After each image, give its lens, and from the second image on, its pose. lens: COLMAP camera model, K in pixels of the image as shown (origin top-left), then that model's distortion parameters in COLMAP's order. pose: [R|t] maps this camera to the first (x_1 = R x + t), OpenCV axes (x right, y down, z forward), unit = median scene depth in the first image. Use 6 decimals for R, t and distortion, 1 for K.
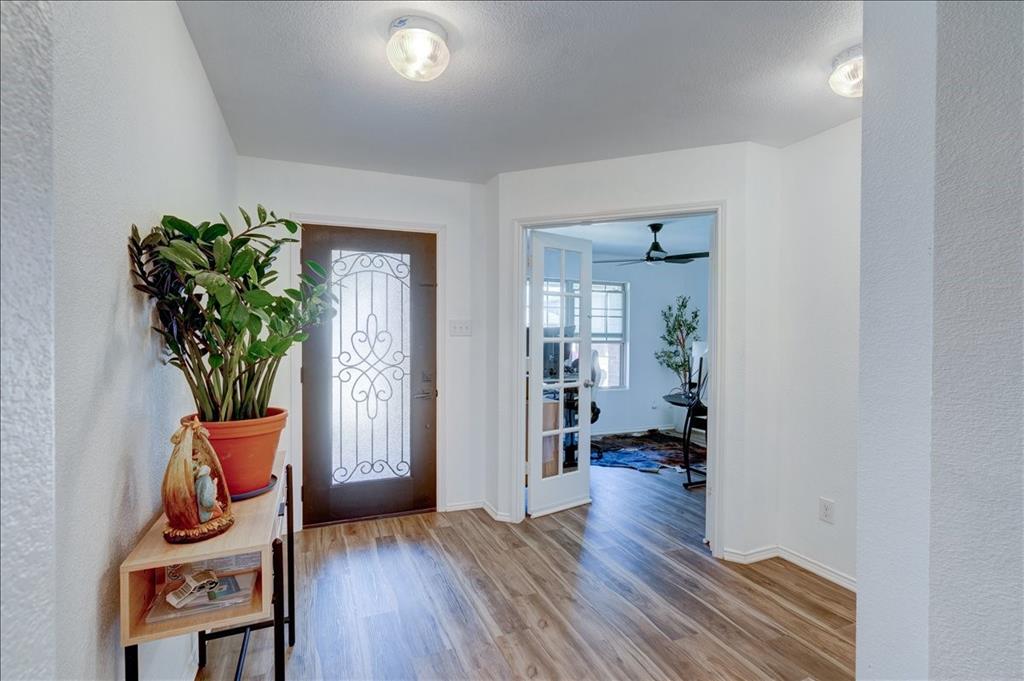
lens RADIAL K [[468.1, 0, 494.0], [0, 468.1, 340.3], [0, 0, 1]] dist [-0.000063, -0.000058]
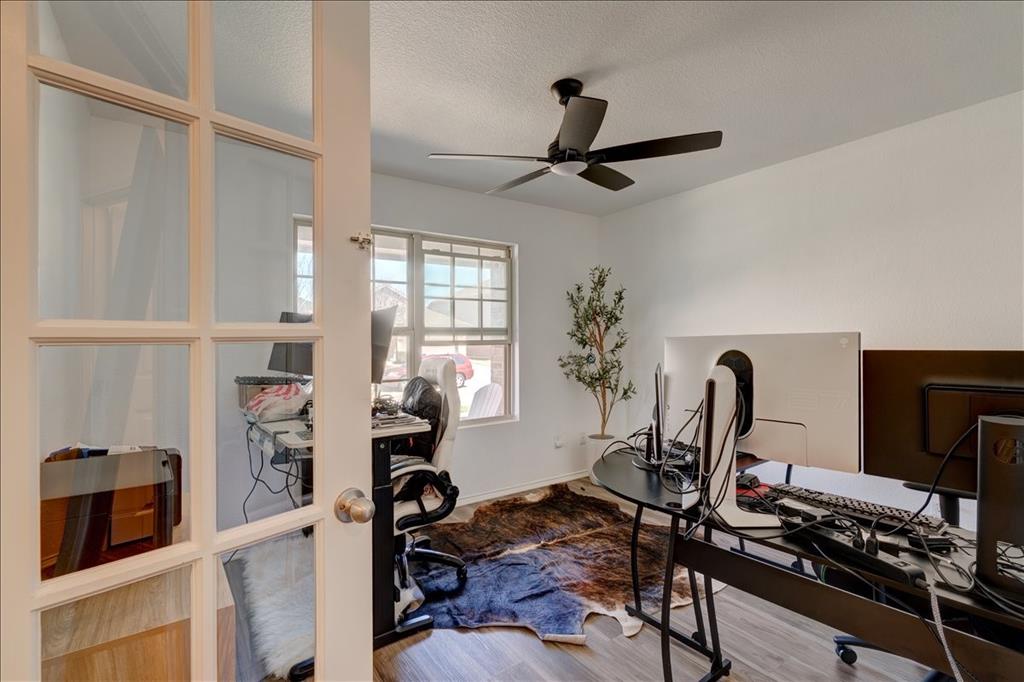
lens RADIAL K [[468.1, 0, 494.0], [0, 468.1, 340.8], [0, 0, 1]] dist [-0.000063, -0.000058]
pose [[0.975243, -0.014721, 0.220646, 0.125707], [0.014296, 0.999892, 0.003523, -0.000579], [-0.220674, -0.000282, 0.975348, 0.420433]]
